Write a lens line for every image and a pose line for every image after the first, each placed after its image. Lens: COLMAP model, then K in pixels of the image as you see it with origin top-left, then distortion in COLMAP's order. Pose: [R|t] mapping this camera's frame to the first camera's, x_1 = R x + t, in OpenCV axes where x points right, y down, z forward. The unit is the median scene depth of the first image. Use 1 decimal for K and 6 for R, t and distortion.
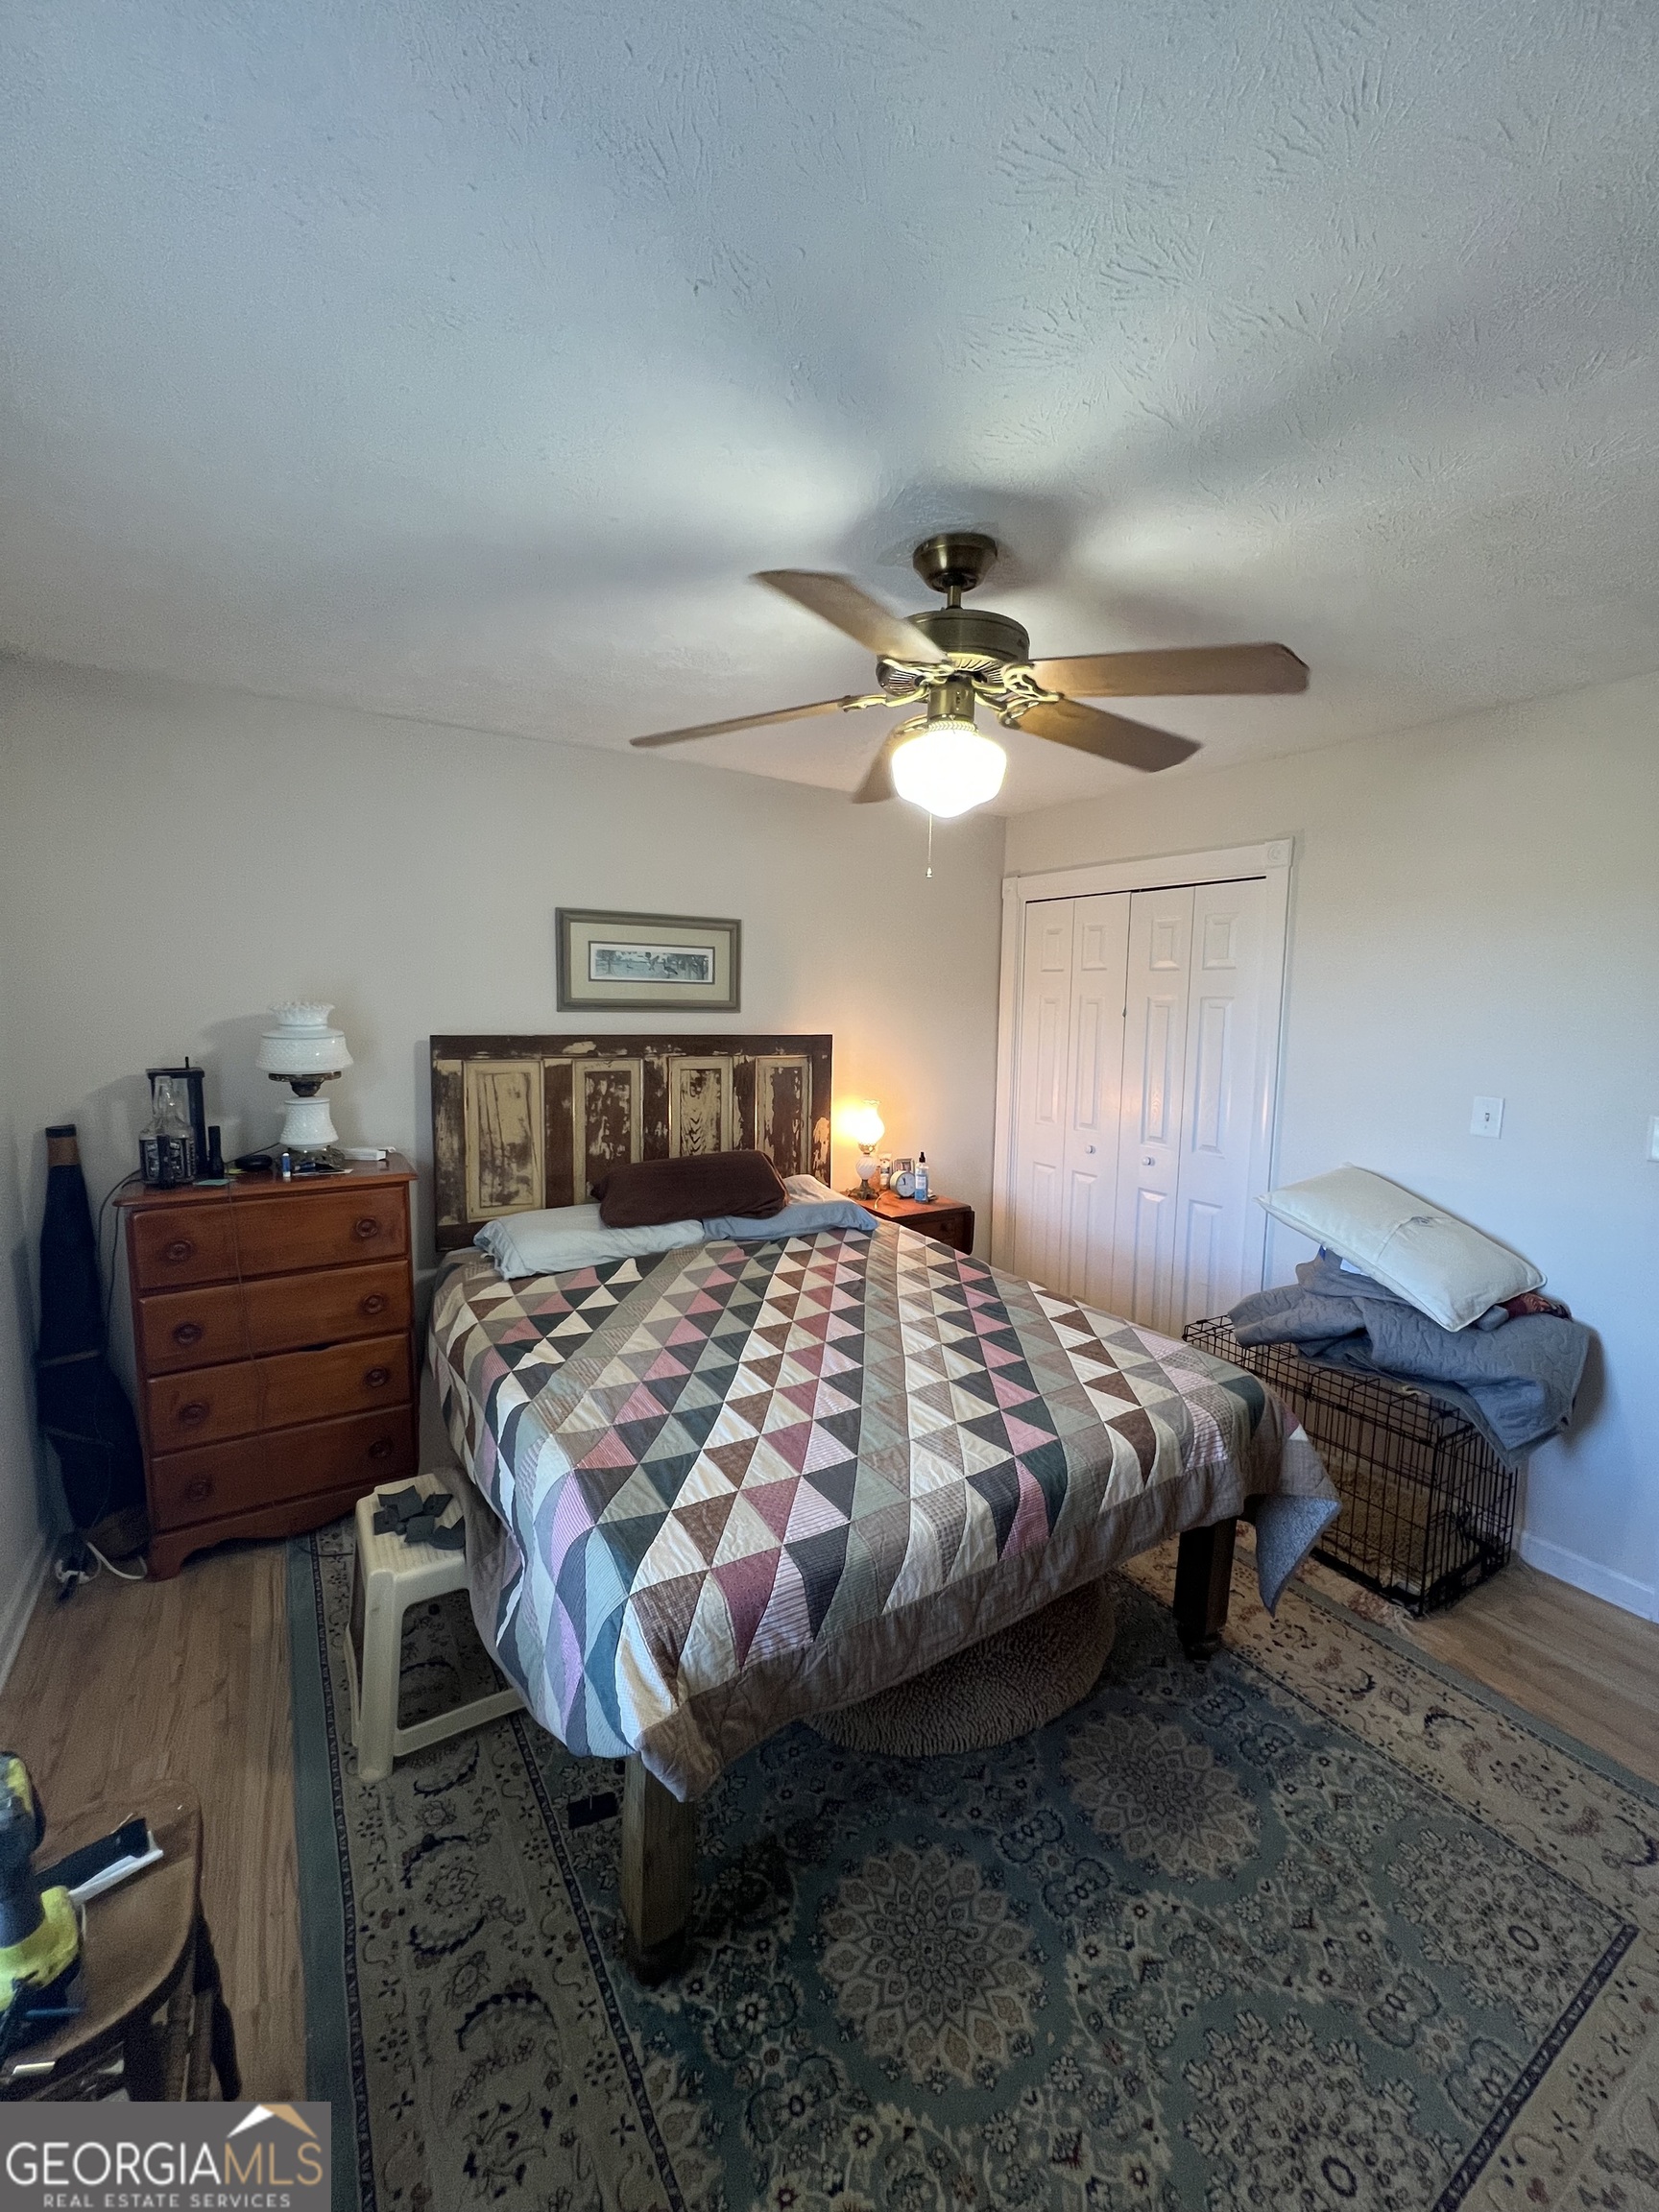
lens RADIAL K [[887.9, 0, 844.5], [0, 887.9, 1094.3], [0, 0, 1]] dist [-0.003473, -0.000250]
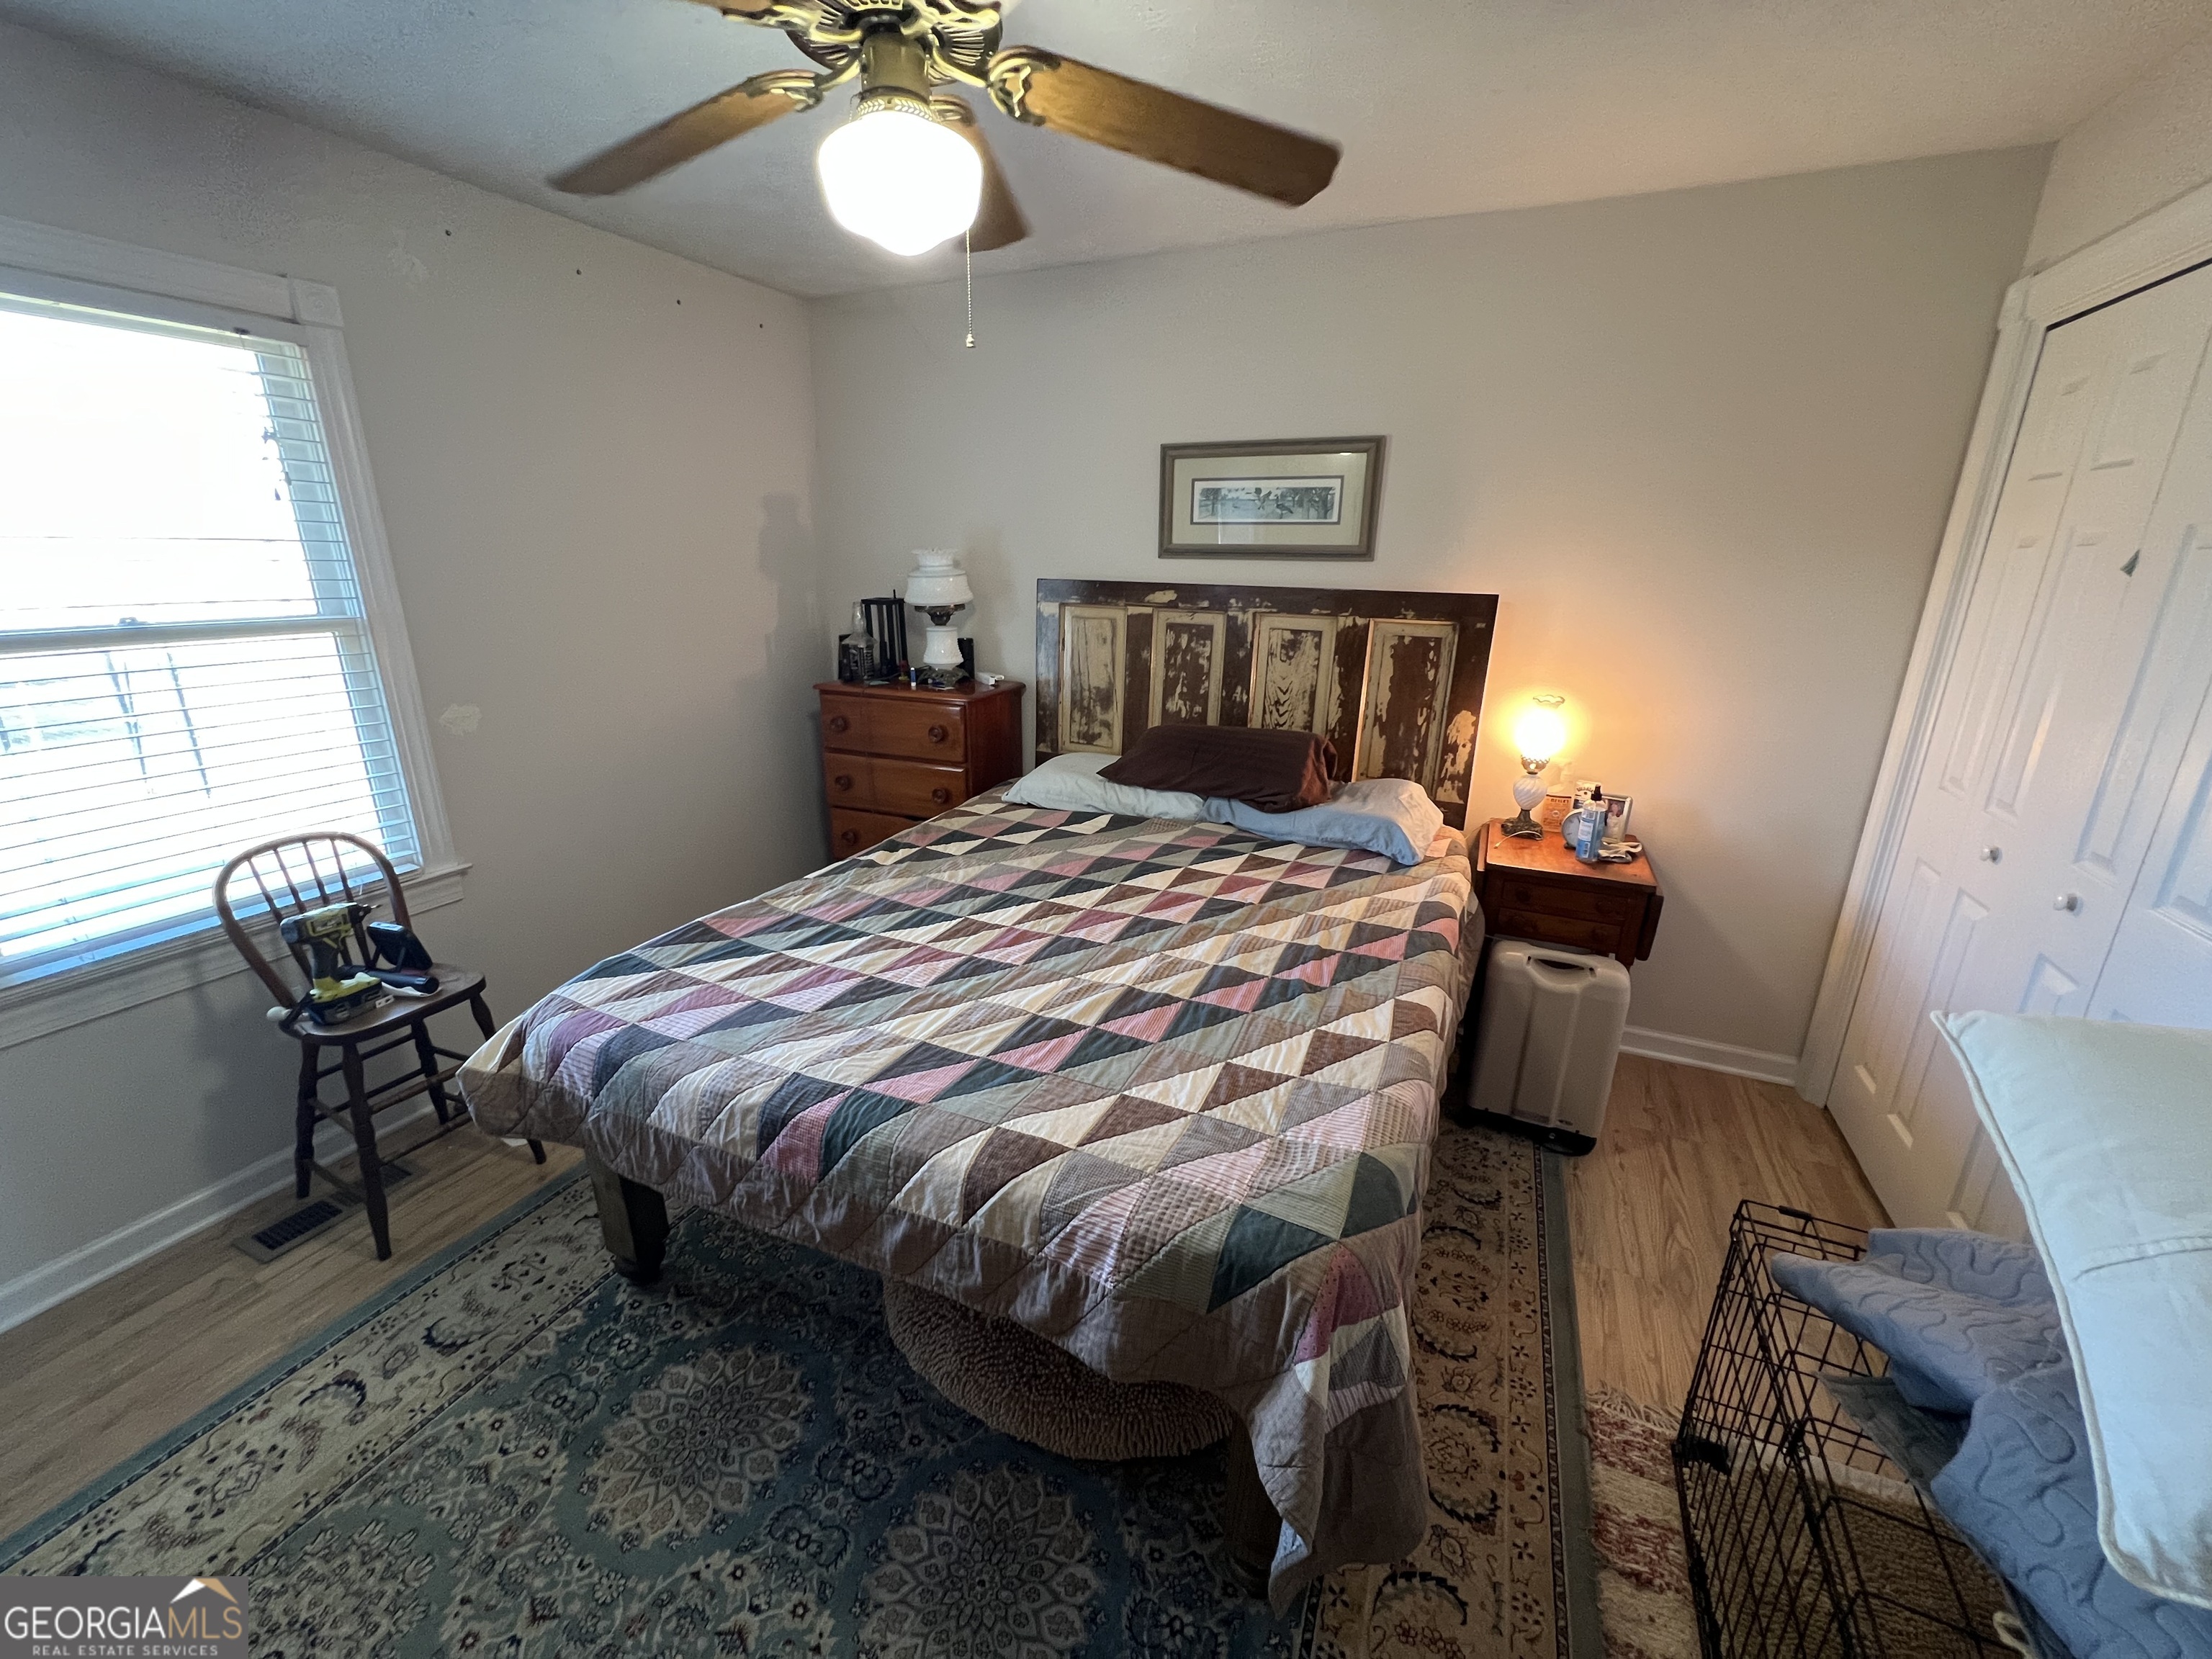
lens RADIAL K [[894.5, 0, 1106.0], [0, 894.5, 829.5], [0, 0, 1]] dist [-0.001804, 0.000267]
pose [[0.543896, 0.240715, -0.803887, 0.520462], [-0.093558, 0.969396, 0.226975, -0.022749], [0.833921, -0.048241, 0.549771, 0.412590]]
